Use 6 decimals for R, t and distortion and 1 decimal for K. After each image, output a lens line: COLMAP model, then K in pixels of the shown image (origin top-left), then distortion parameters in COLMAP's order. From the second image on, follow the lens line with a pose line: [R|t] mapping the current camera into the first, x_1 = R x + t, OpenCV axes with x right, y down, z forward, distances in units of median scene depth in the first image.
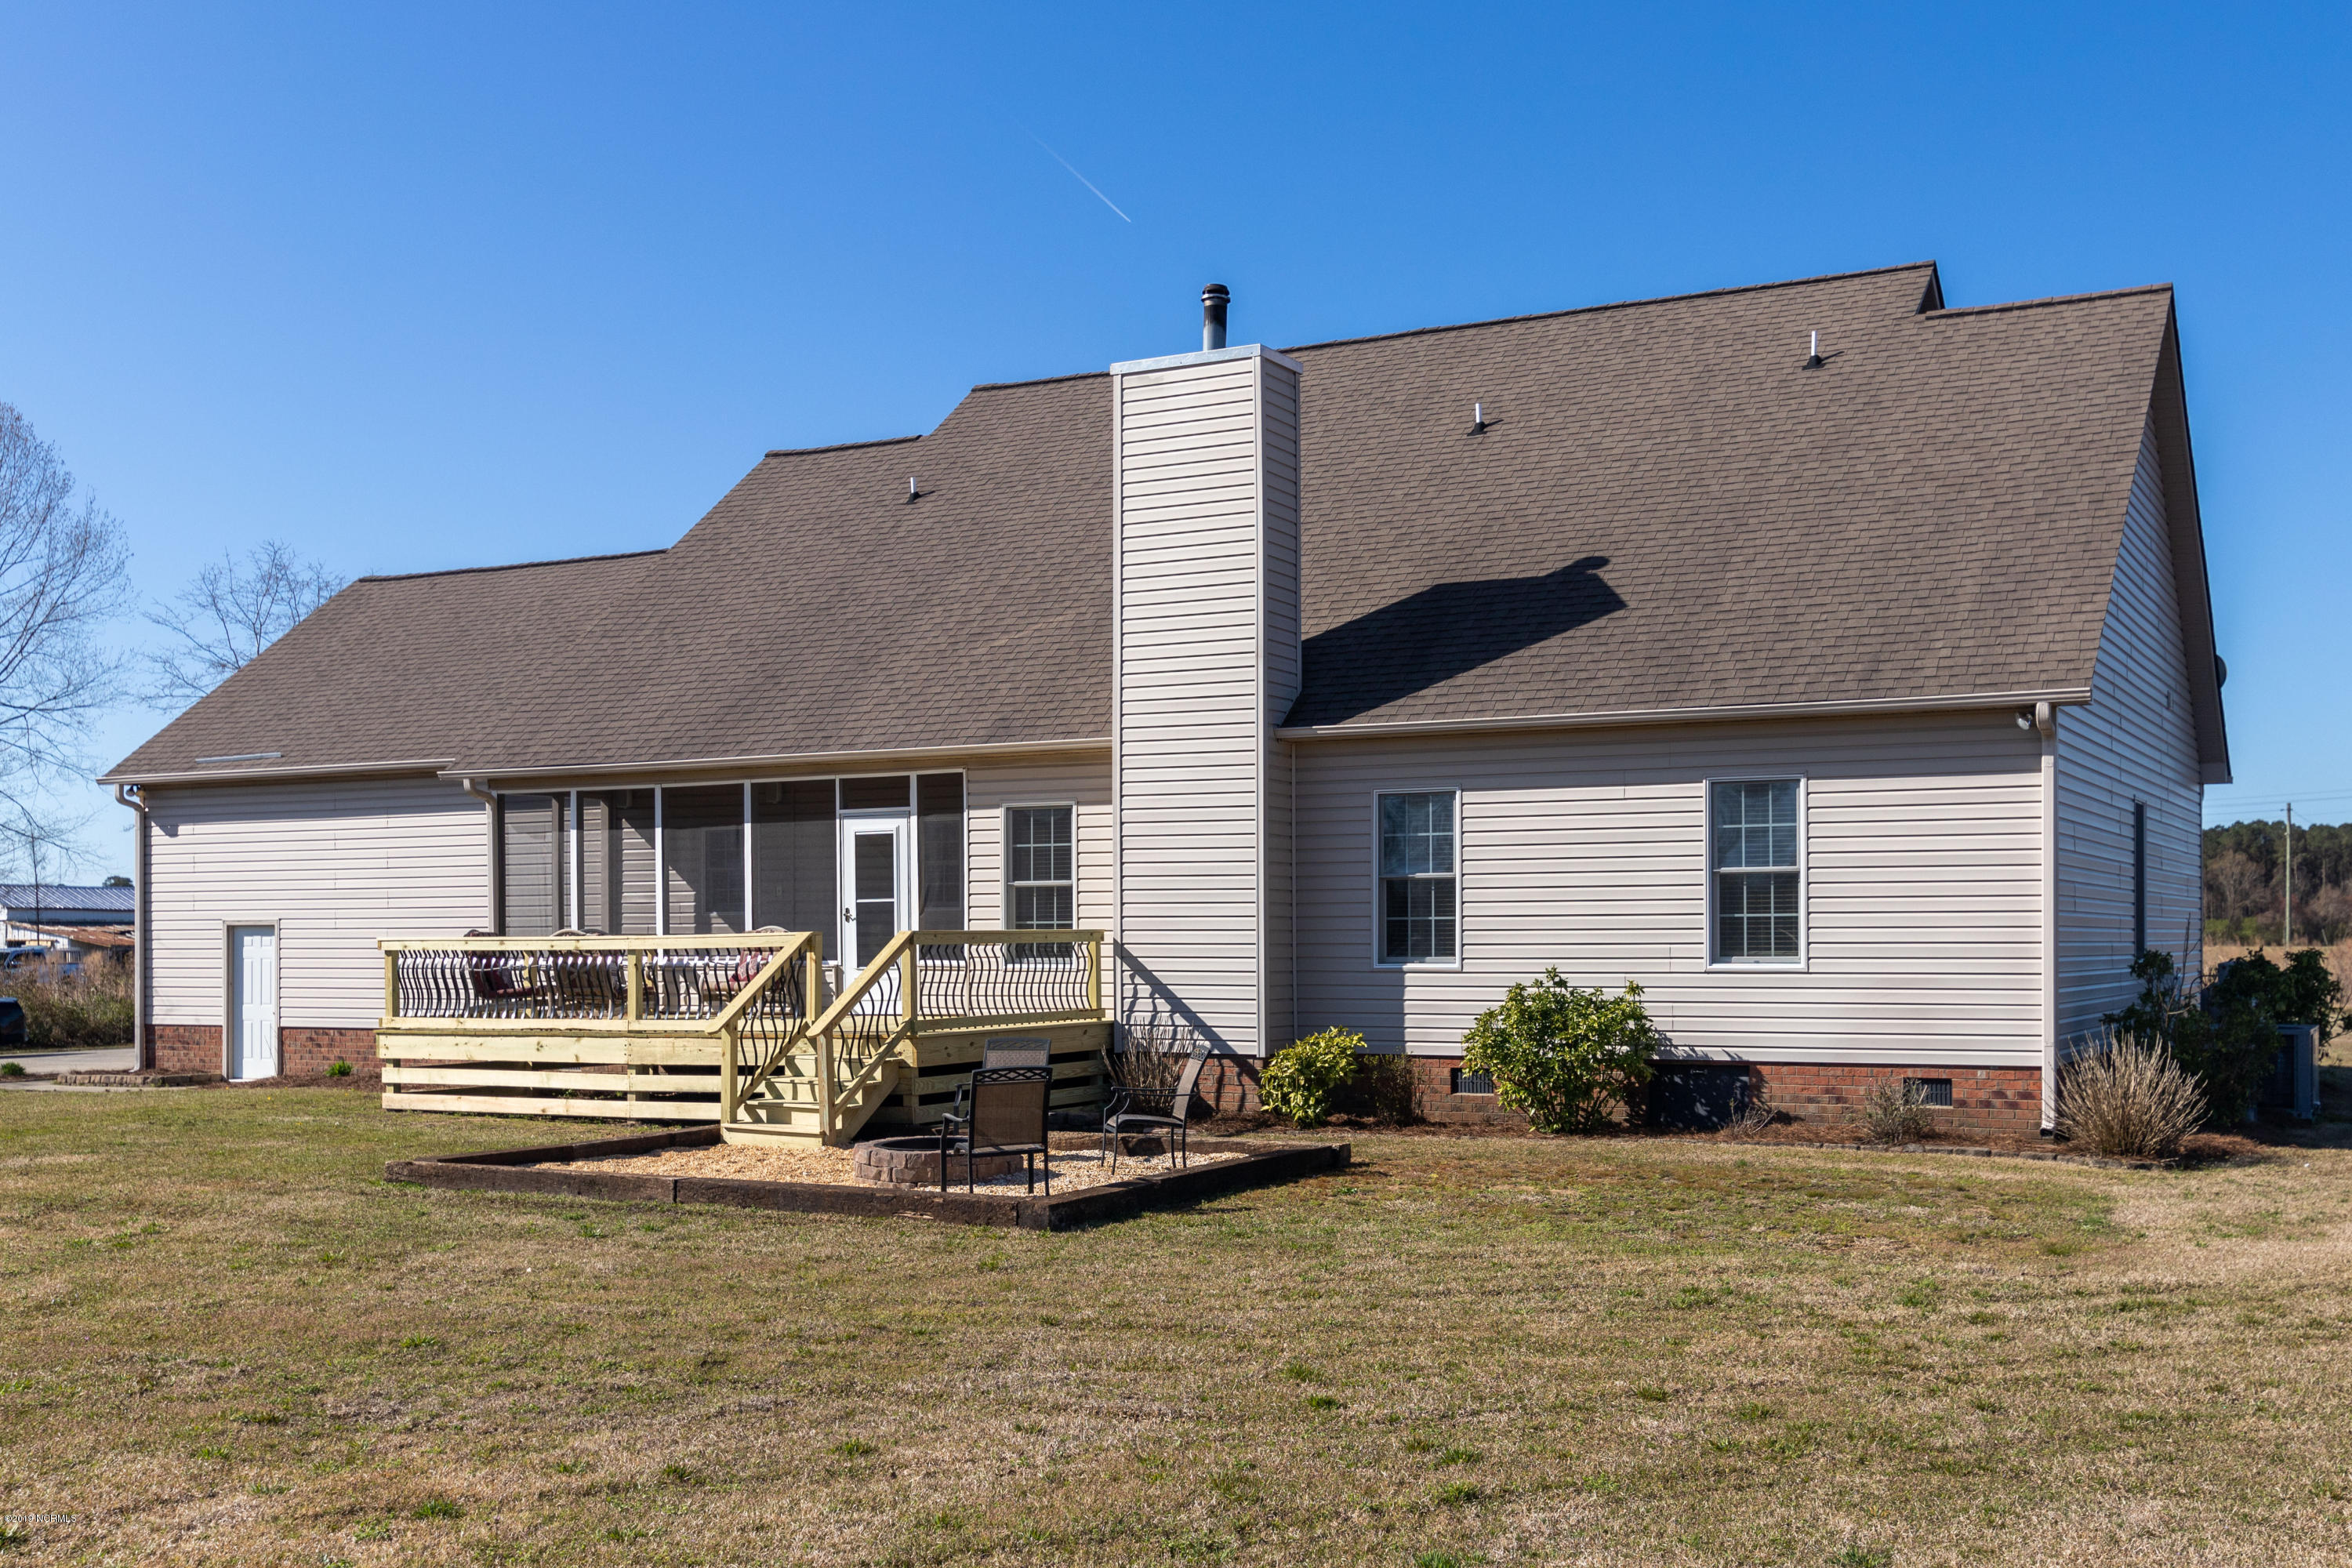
lens RADIAL K [[2338.9, 0, 1176.0], [0, 2338.9, 784.0], [0, 0, 1]] dist [0.049585, 0.000909]
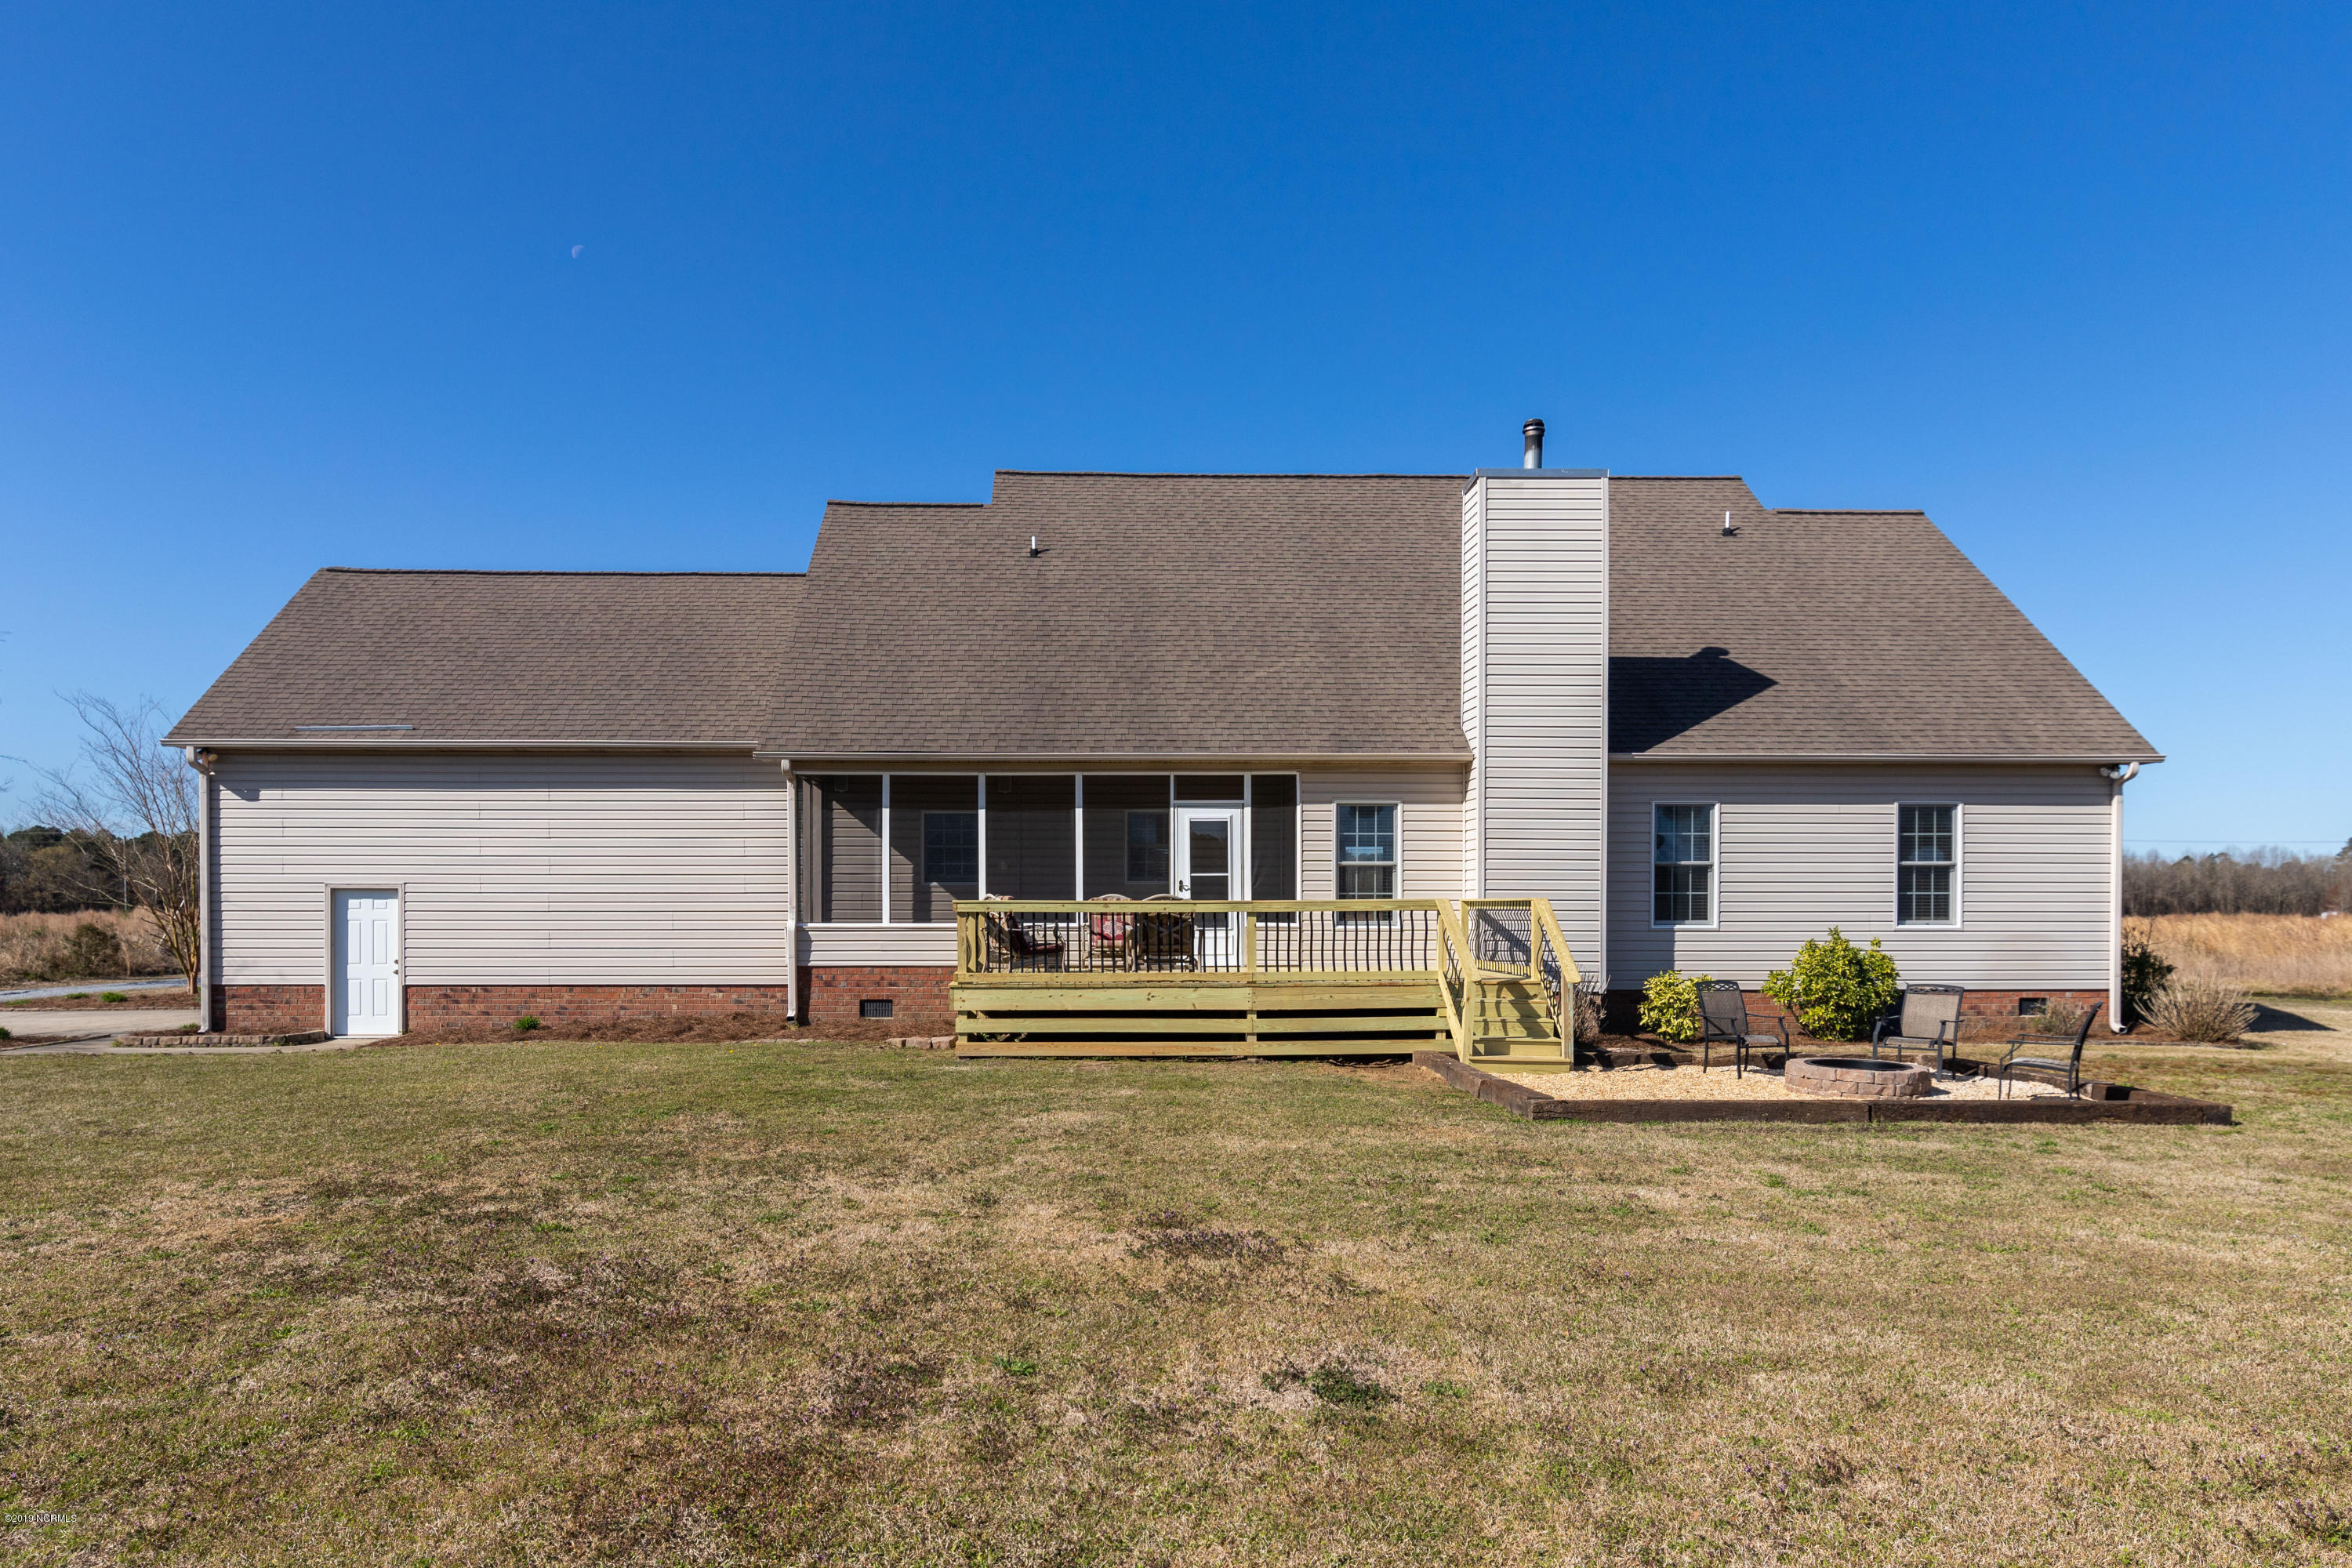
lens RADIAL K [[1527.4, 0, 1172.6], [0, 1527.4, 855.9], [0, 0, 1]] dist [0.024038, -0.000940]
pose [[0.873352, 0.022649, 0.486563, -0.544568], [-0.036710, 0.999138, 0.019385, 0.025140], [-0.485705, -0.034791, 0.873430, 0.305266]]
